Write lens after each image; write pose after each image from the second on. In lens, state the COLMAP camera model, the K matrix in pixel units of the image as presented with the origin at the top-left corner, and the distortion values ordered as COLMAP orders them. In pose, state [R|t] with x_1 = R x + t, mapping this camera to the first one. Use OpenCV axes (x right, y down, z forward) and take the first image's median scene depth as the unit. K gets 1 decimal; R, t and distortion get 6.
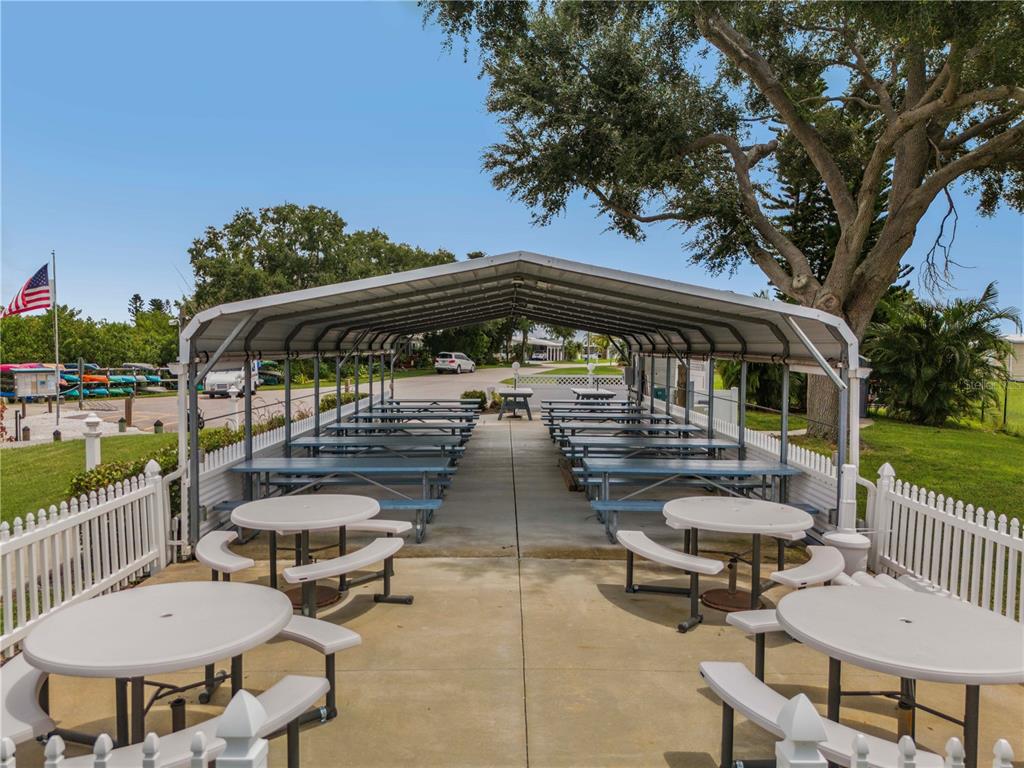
lens RADIAL K [[759.9, 0, 509.0], [0, 759.9, 384.8], [0, 0, 1]] dist [0.034217, 0.001421]
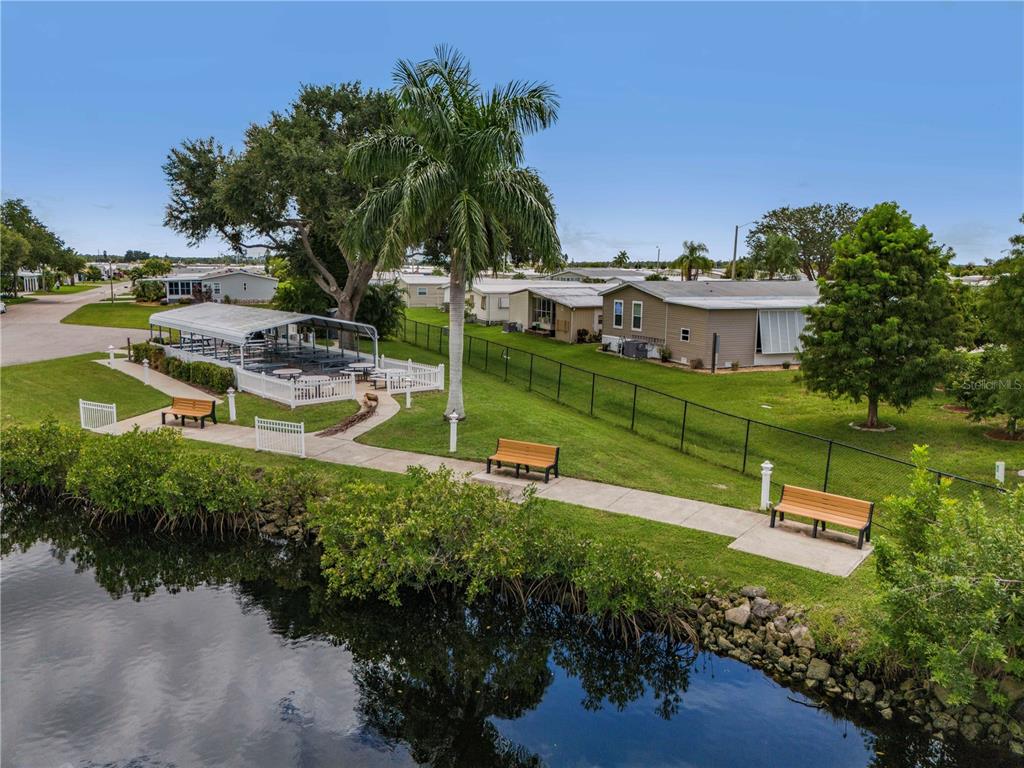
lens RADIAL K [[759.9, 0, 511.5], [0, 759.9, 384.9], [0, 0, 1]] dist [0.034217, 0.001421]
pose [[0.760885, -0.101920, 0.640833, -0.596786], [0.028804, 0.991919, 0.123558, -0.083704], [-0.648247, -0.075554, 0.757672, -0.957762]]
